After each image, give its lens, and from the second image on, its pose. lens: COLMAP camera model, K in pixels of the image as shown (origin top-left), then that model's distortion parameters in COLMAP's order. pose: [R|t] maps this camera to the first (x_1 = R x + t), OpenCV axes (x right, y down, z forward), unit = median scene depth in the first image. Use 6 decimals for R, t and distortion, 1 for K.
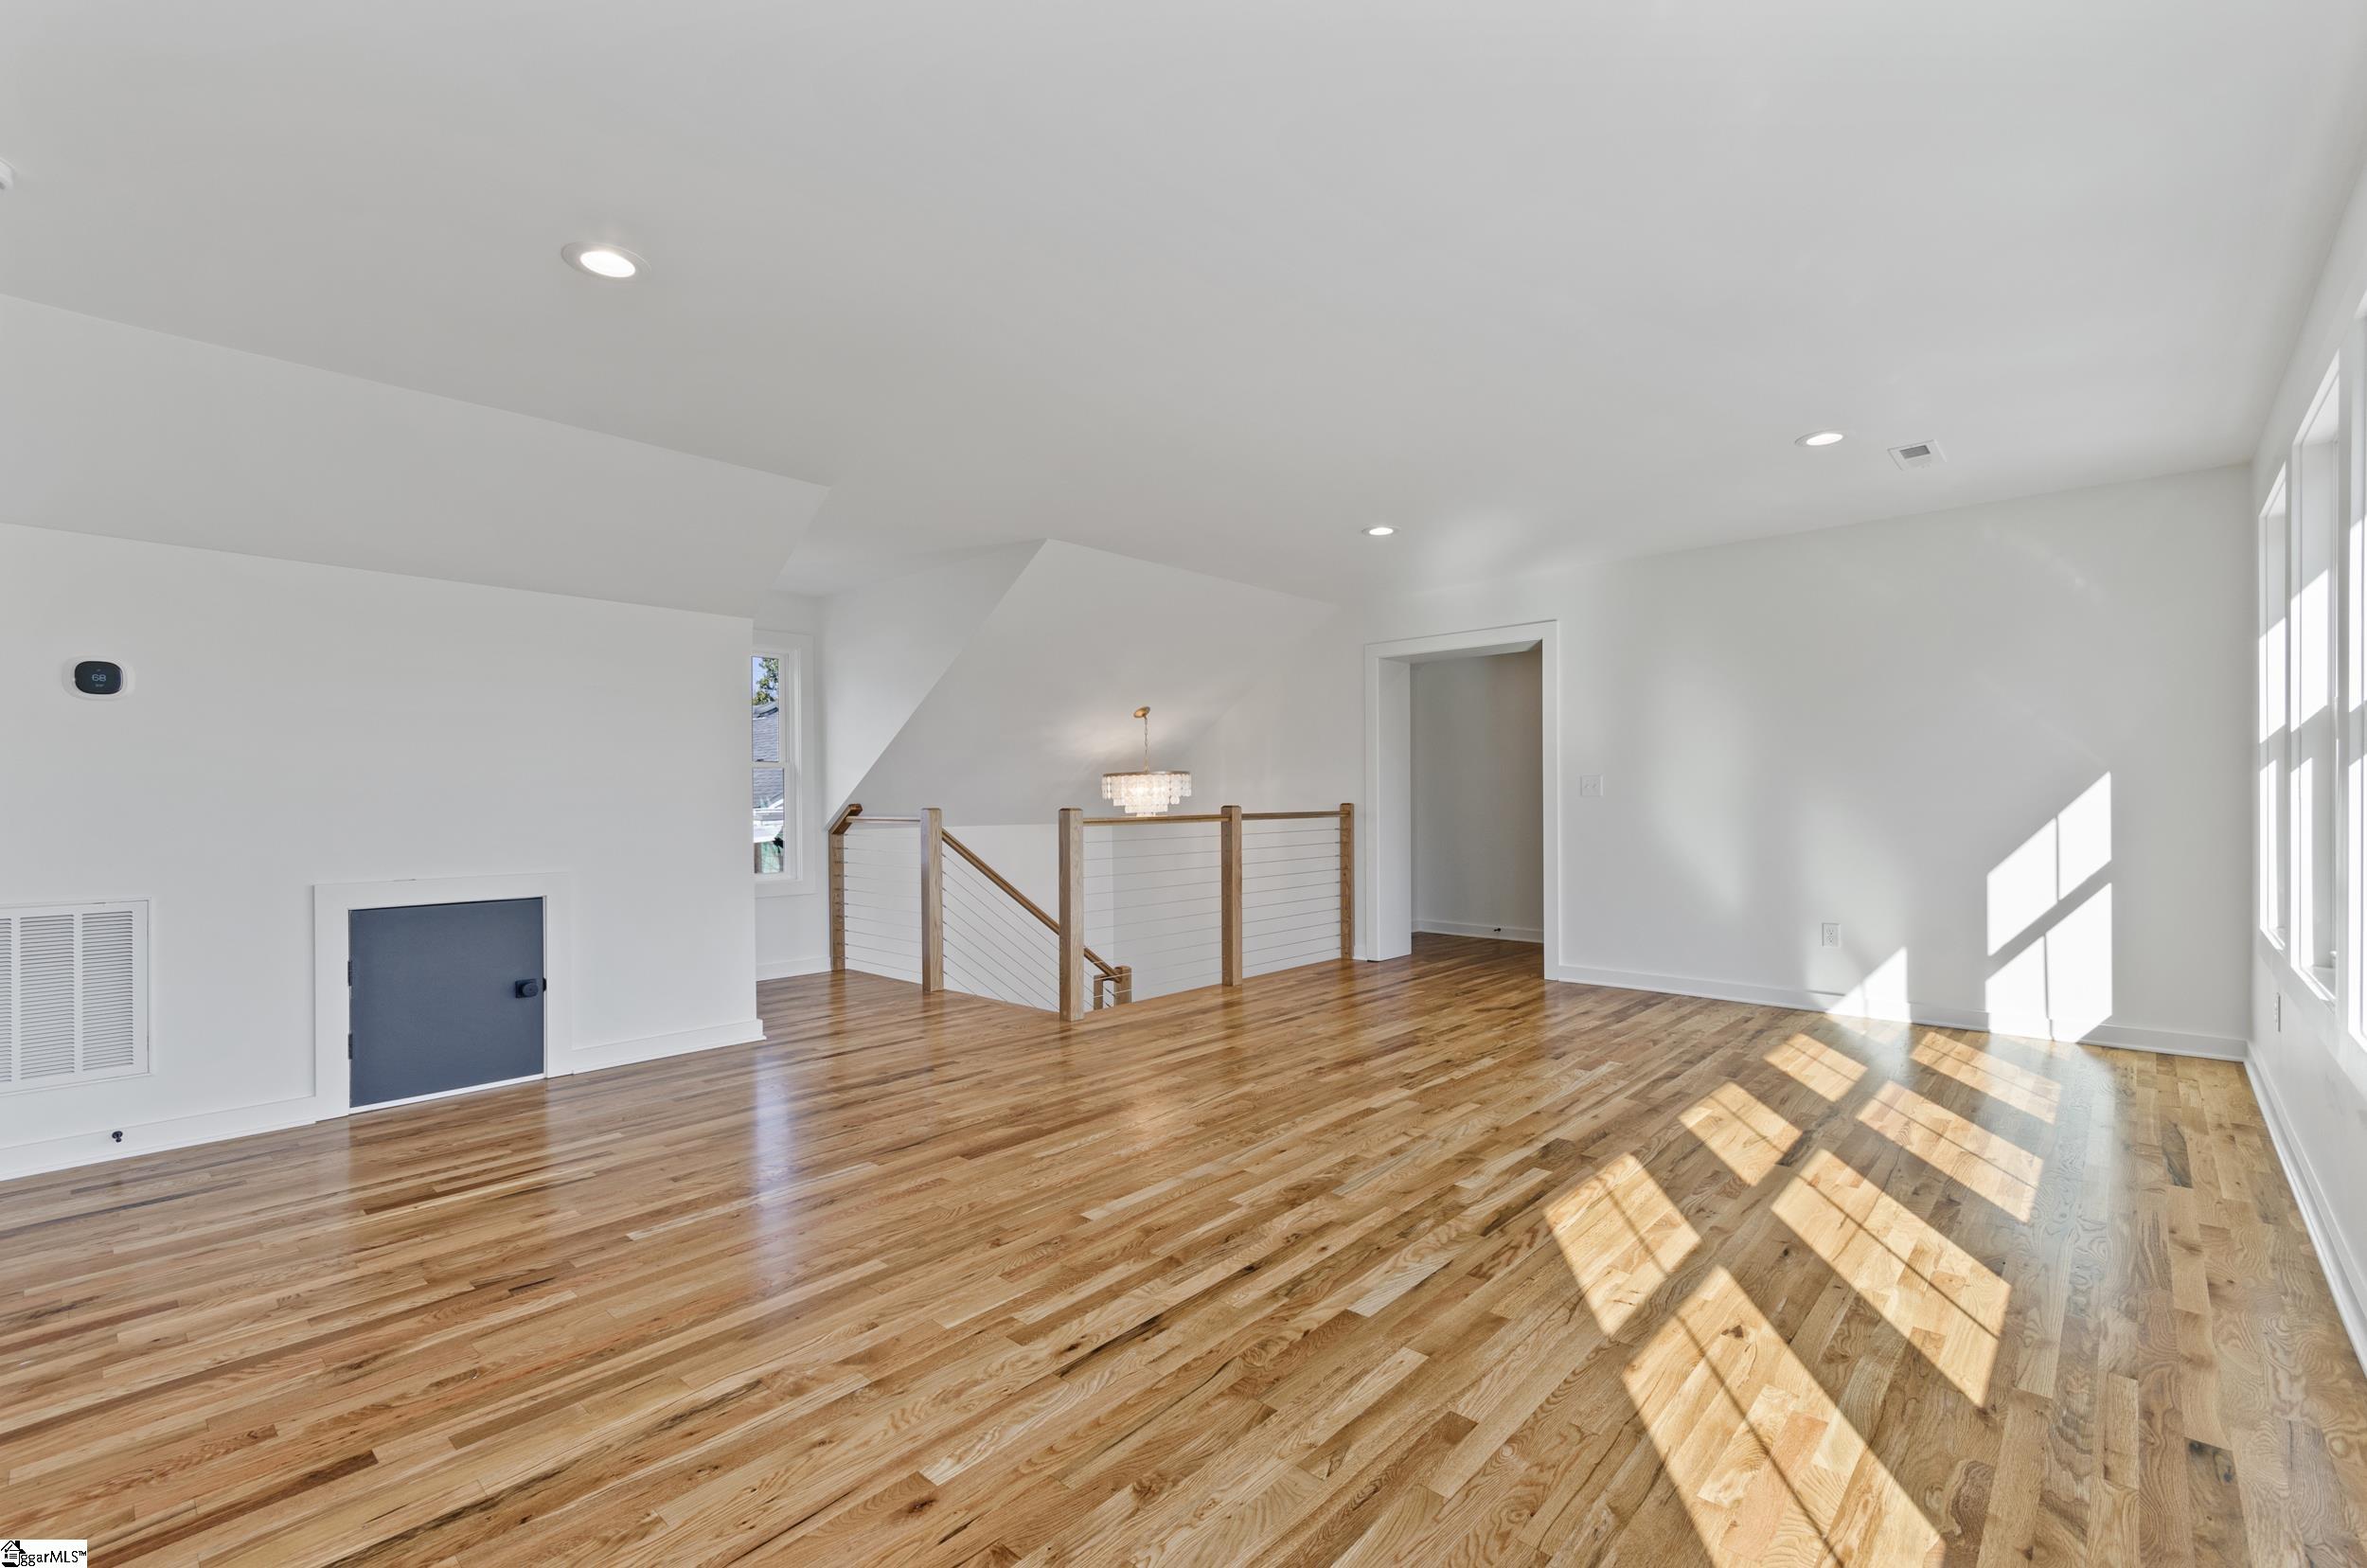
lens RADIAL K [[1051.0, 0, 1191.4], [0, 1051.0, 796.3], [0, 0, 1]] dist [0.000795, 0.000113]
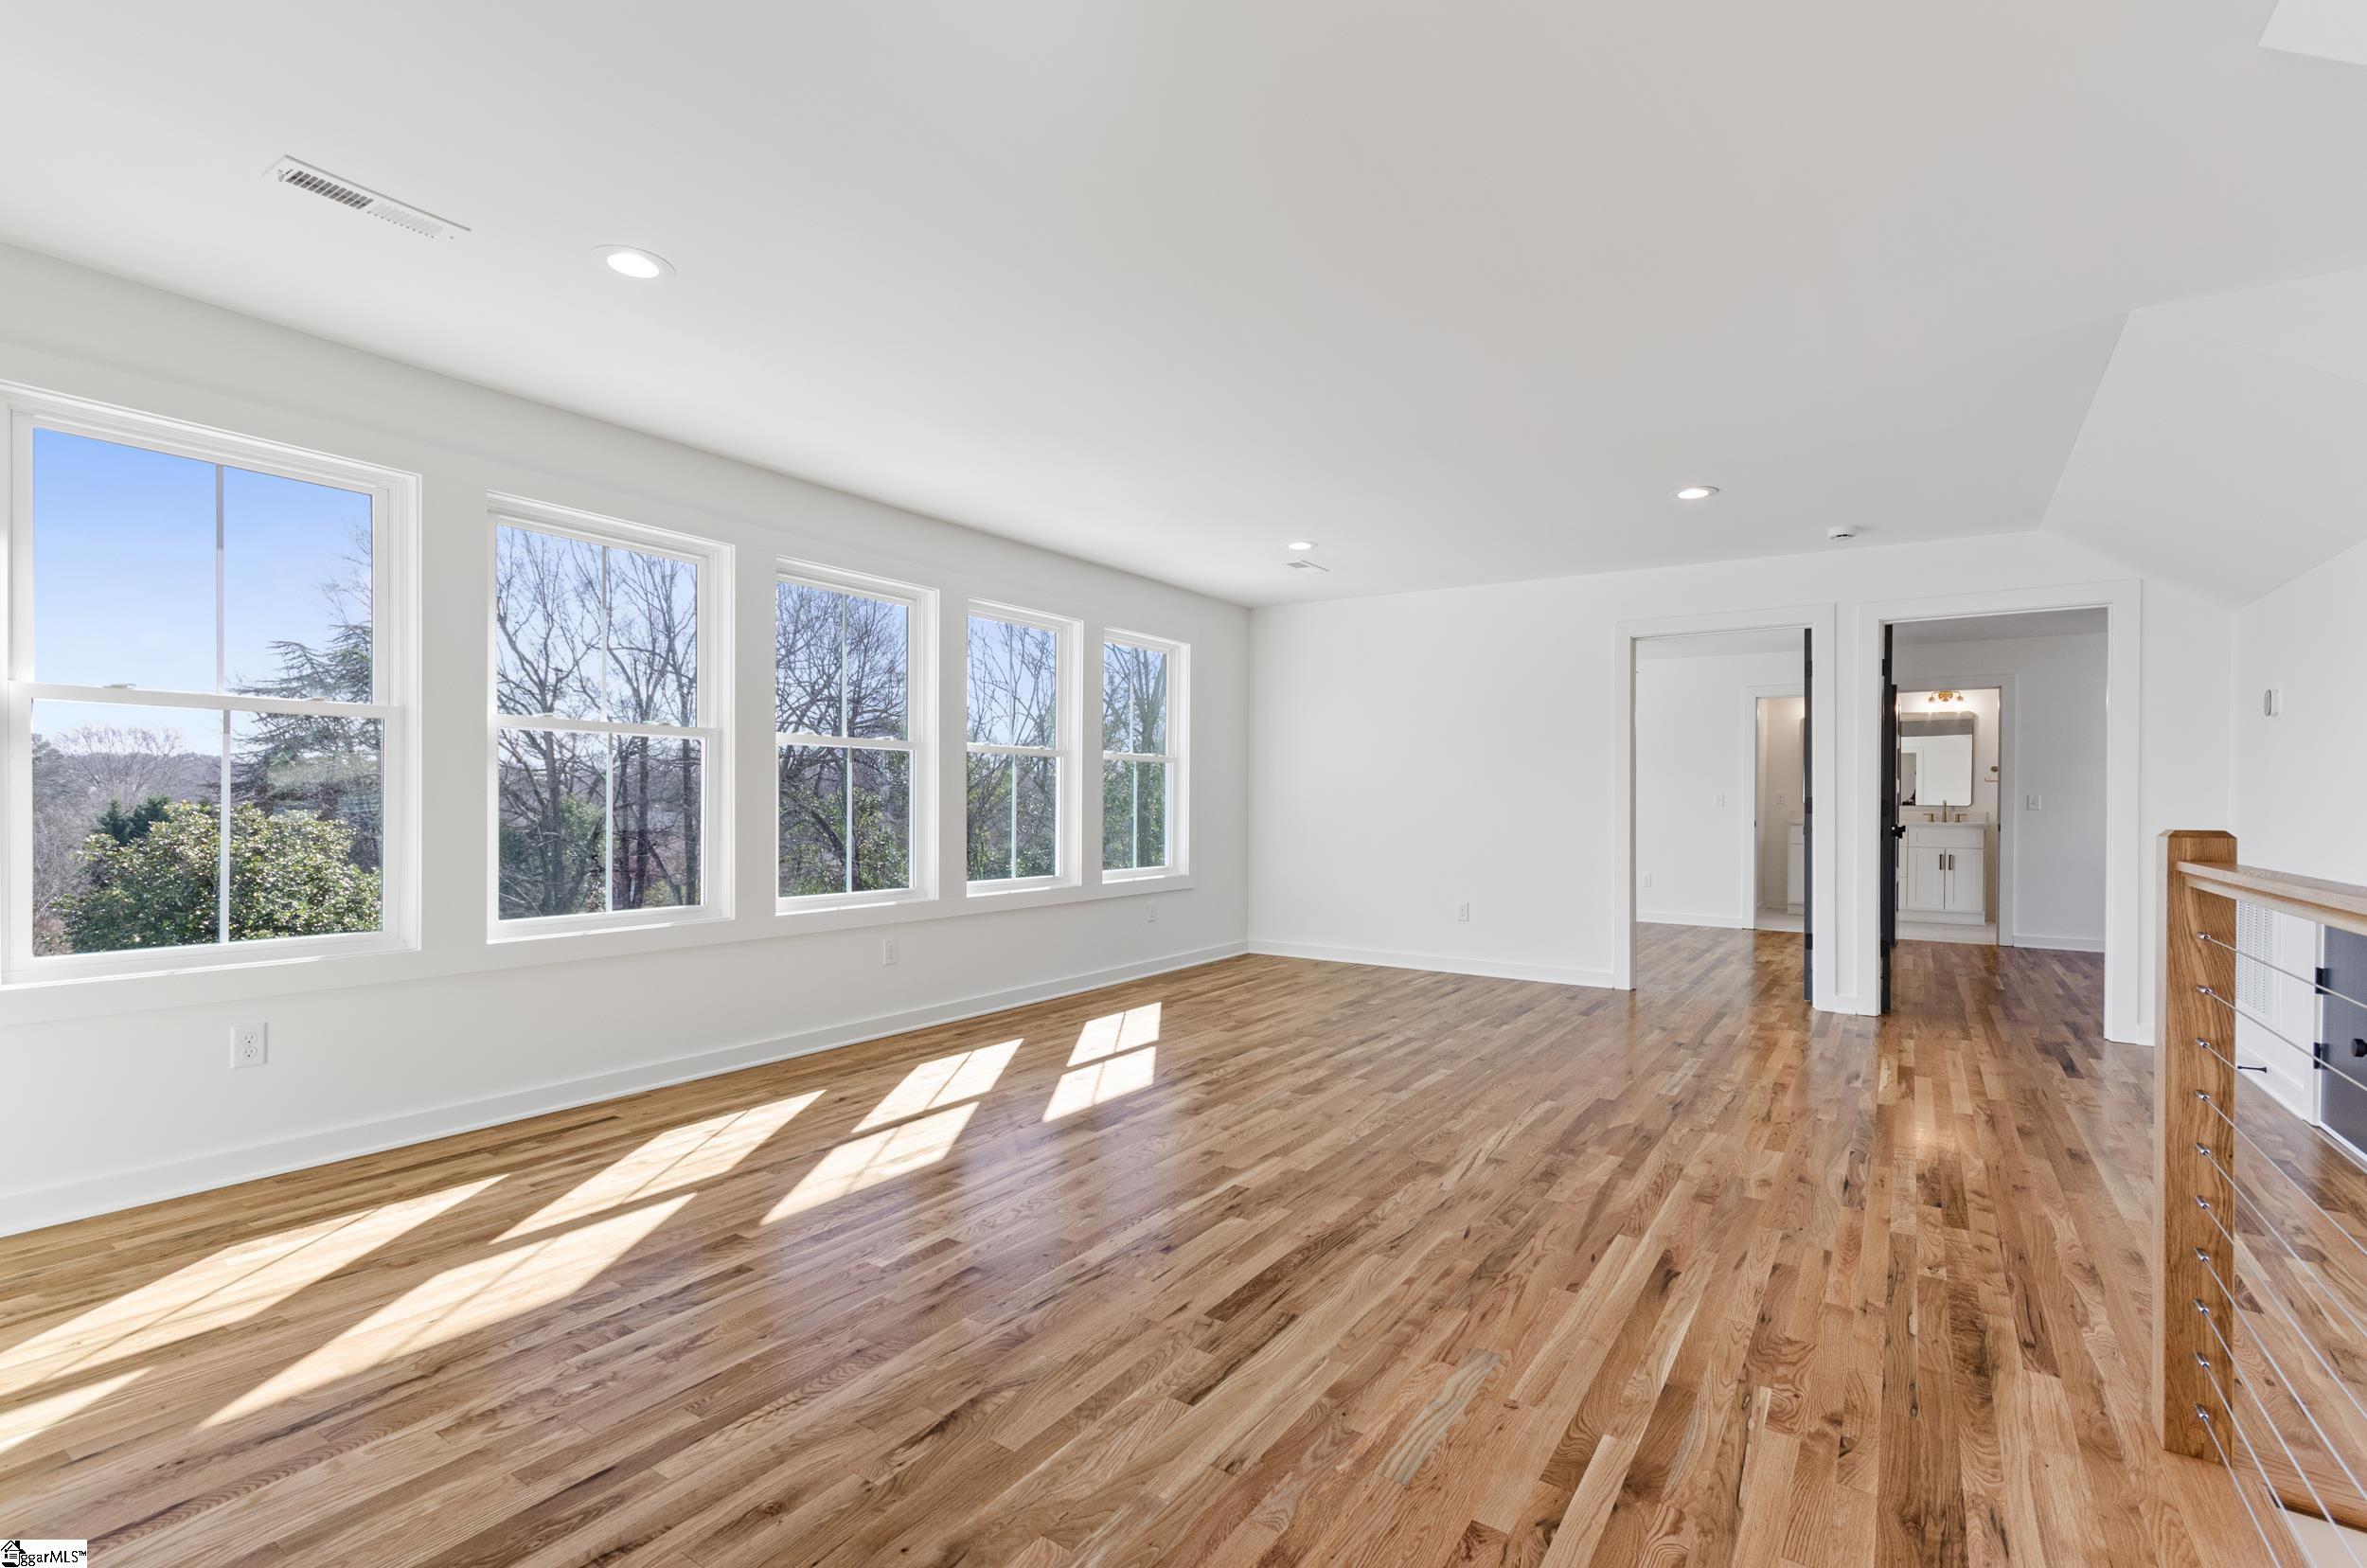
lens RADIAL K [[1051.0, 0, 1191.4], [0, 1051.0, 796.3], [0, 0, 1]] dist [0.000795, 0.000113]
pose [[-0.989855, -0.001572, -0.142069, 0.409744], [-0.001051, 0.999992, -0.003741, 0.003723], [0.142074, -0.003553, -0.989850, 2.059342]]
